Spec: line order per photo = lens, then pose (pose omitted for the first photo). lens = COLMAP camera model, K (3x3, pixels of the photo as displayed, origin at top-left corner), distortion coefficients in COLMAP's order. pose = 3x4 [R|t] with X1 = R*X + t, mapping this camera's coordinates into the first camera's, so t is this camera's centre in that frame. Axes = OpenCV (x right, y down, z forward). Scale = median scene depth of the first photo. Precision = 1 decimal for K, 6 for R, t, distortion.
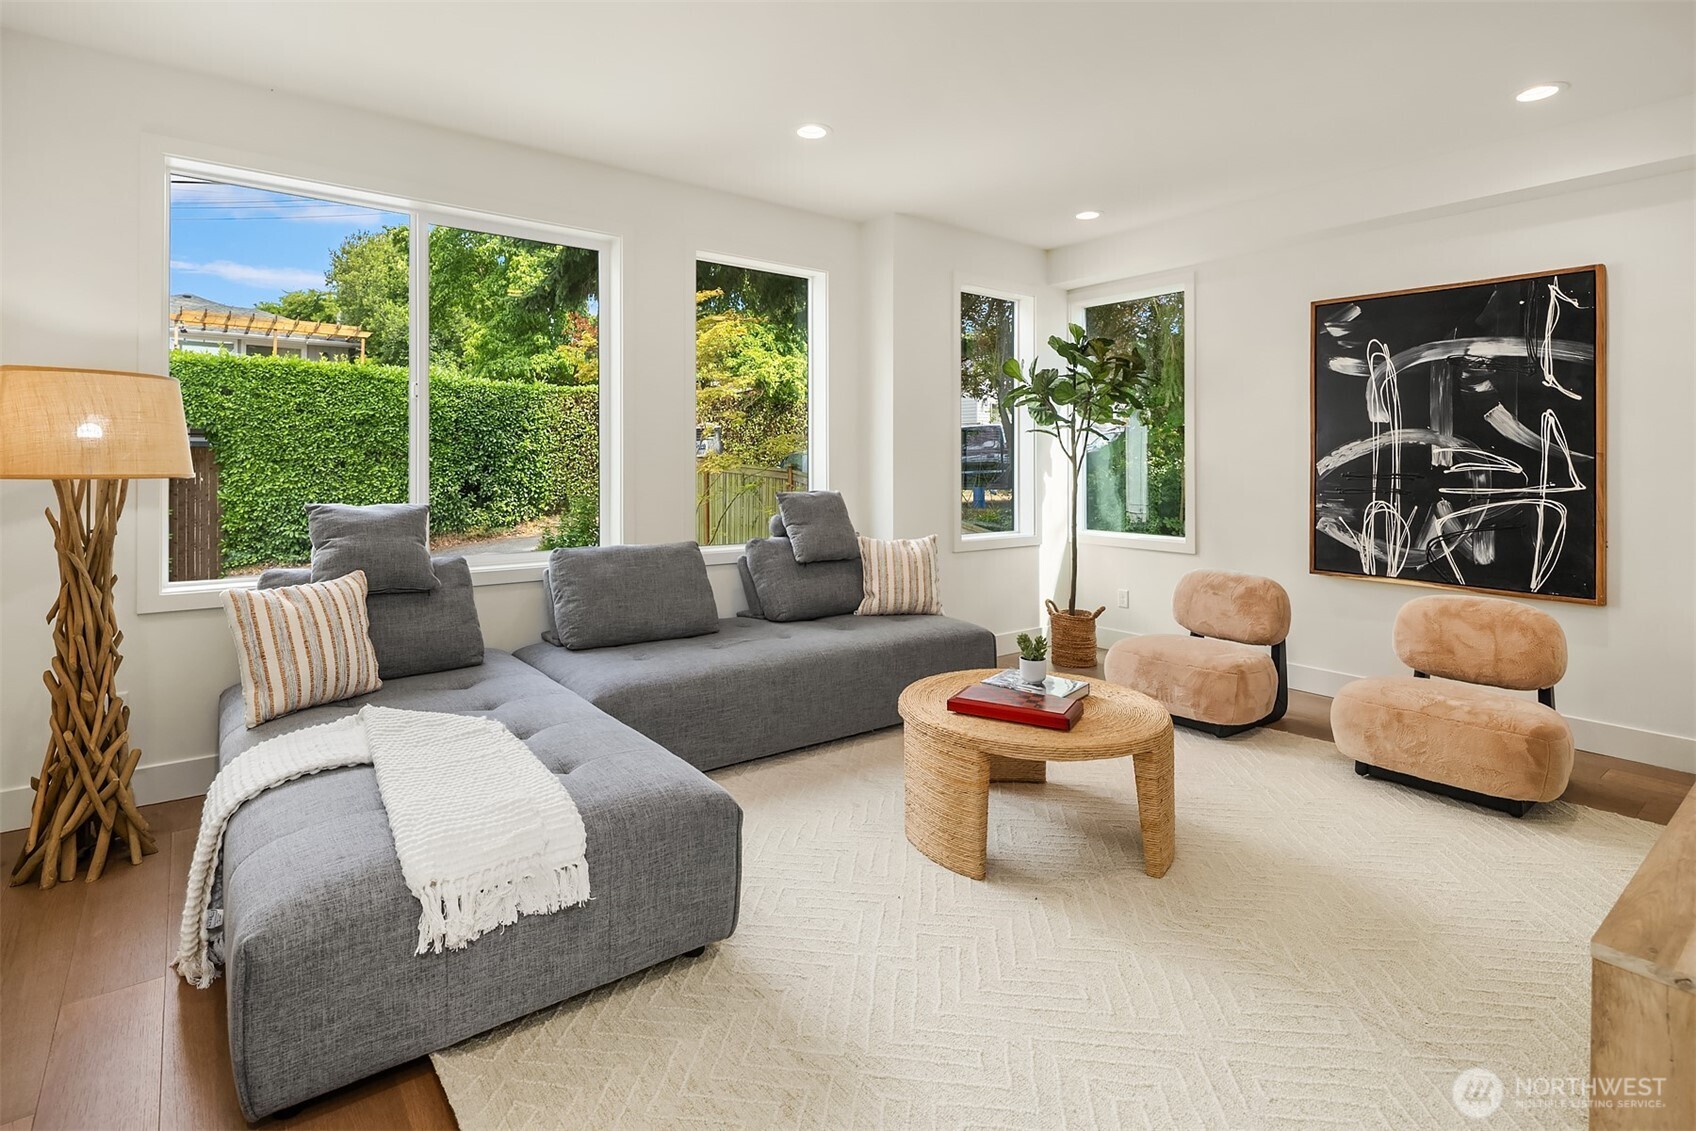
lens RADIAL K [[833.0, 0, 848.0], [0, 833.0, 565.5], [0, 0, 1]] dist [-0.000342, -0.000133]
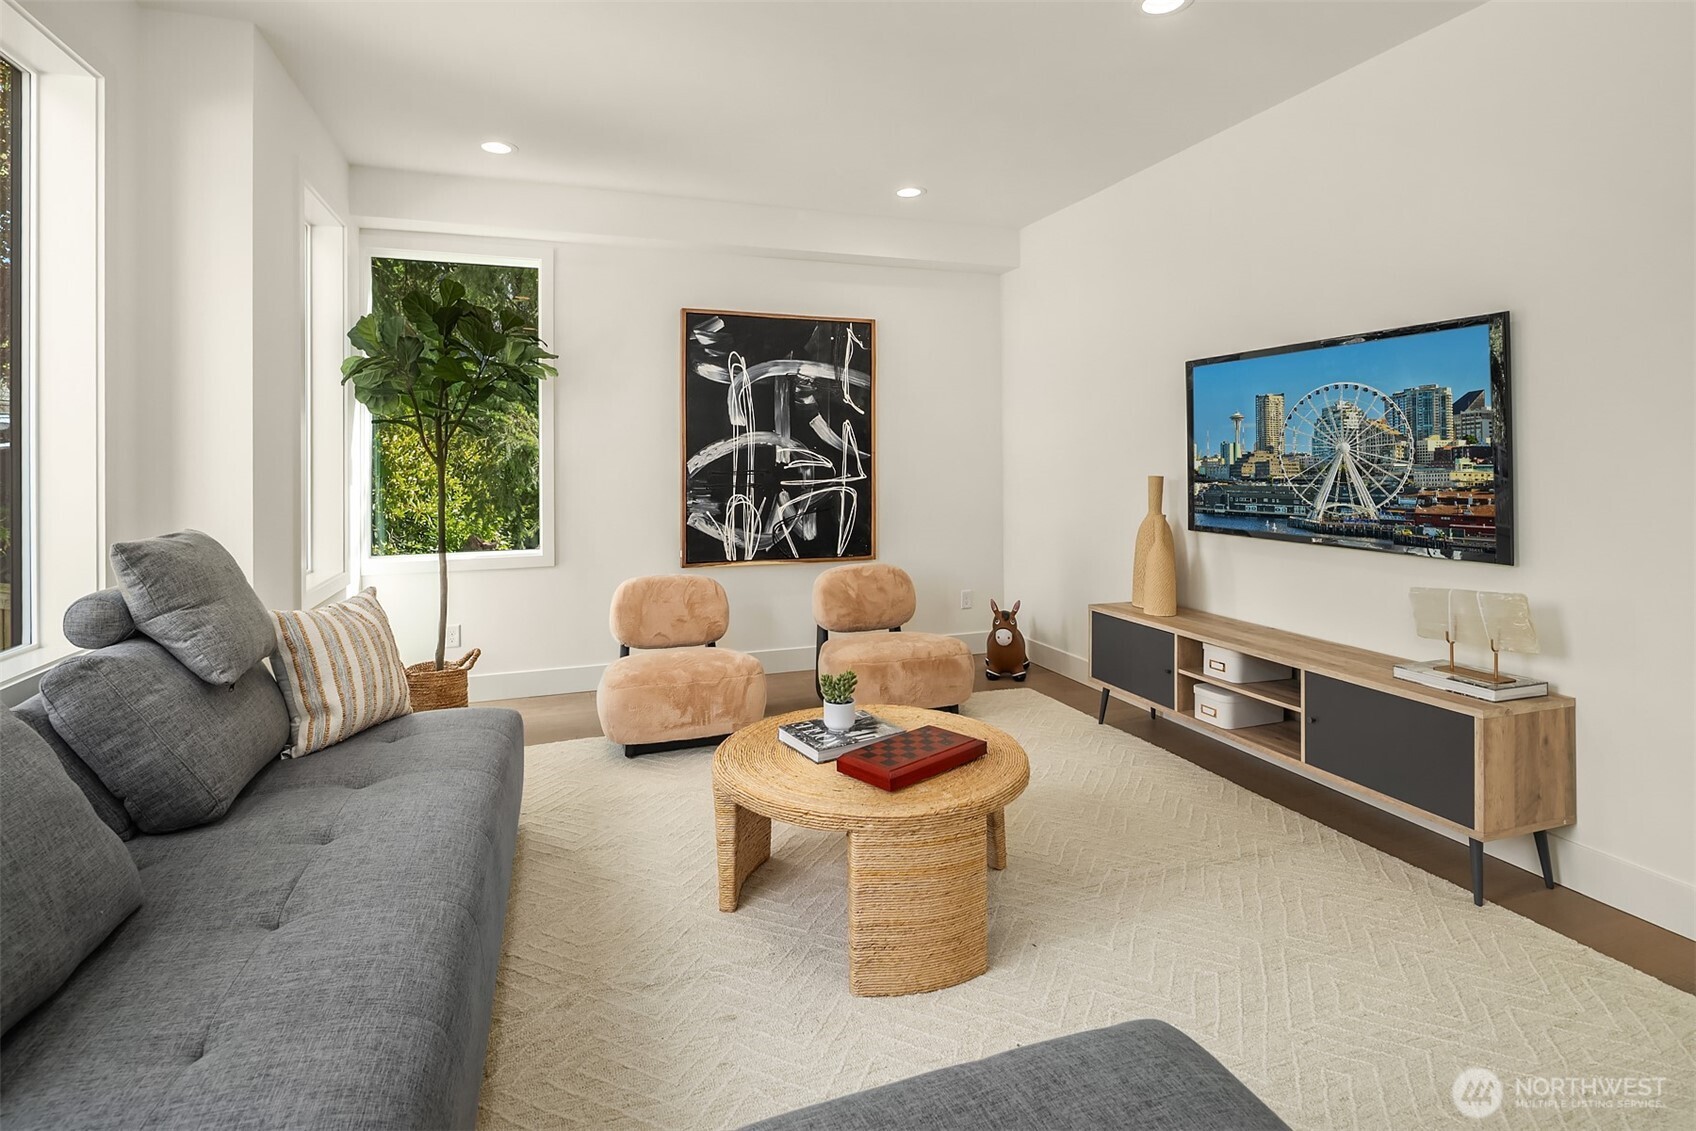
lens RADIAL K [[819.9, 0, 844.1], [0, 819.9, 513.0], [0, 0, 1]] dist [-0.000129, -0.000014]
pose [[0.326811, -0.070067, 0.942489, -0.377826], [0.127775, 0.991367, 0.029395, -0.069977], [-0.936412, 0.110820, 0.332943, 0.520801]]
